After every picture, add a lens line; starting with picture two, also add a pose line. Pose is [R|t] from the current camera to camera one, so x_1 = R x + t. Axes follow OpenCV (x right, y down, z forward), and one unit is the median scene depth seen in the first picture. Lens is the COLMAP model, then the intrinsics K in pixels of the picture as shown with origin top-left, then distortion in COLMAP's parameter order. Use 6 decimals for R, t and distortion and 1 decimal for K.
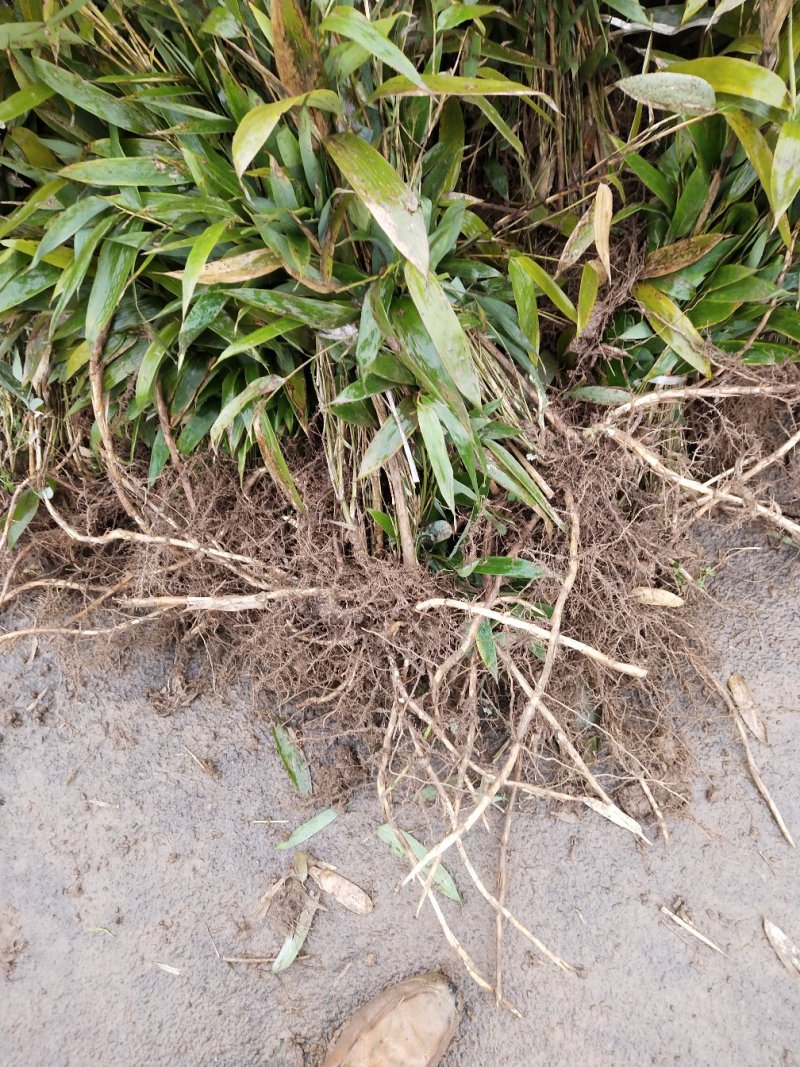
lens RADIAL K [[824.2, 0, 398.0], [0, 824.2, 535.5], [0, 0, 1]] dist [-0.005267, 0.023863]
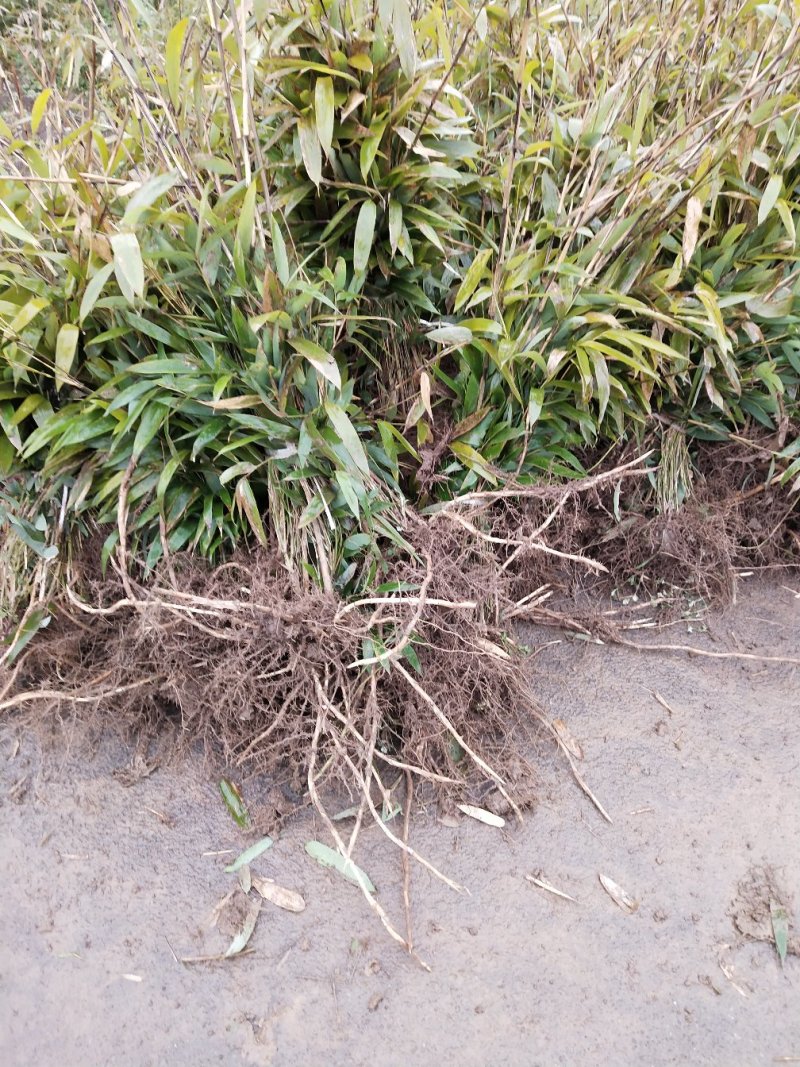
lens RADIAL K [[824.2, 0, 401.7], [0, 824.2, 531.9], [0, 0, 1]] dist [-0.005267, 0.023863]
pose [[0.985191, -0.013575, 0.170921, -0.099241], [0.085735, 0.902293, -0.422513, 0.517682], [-0.148486, 0.430910, 0.890095, -0.400494]]
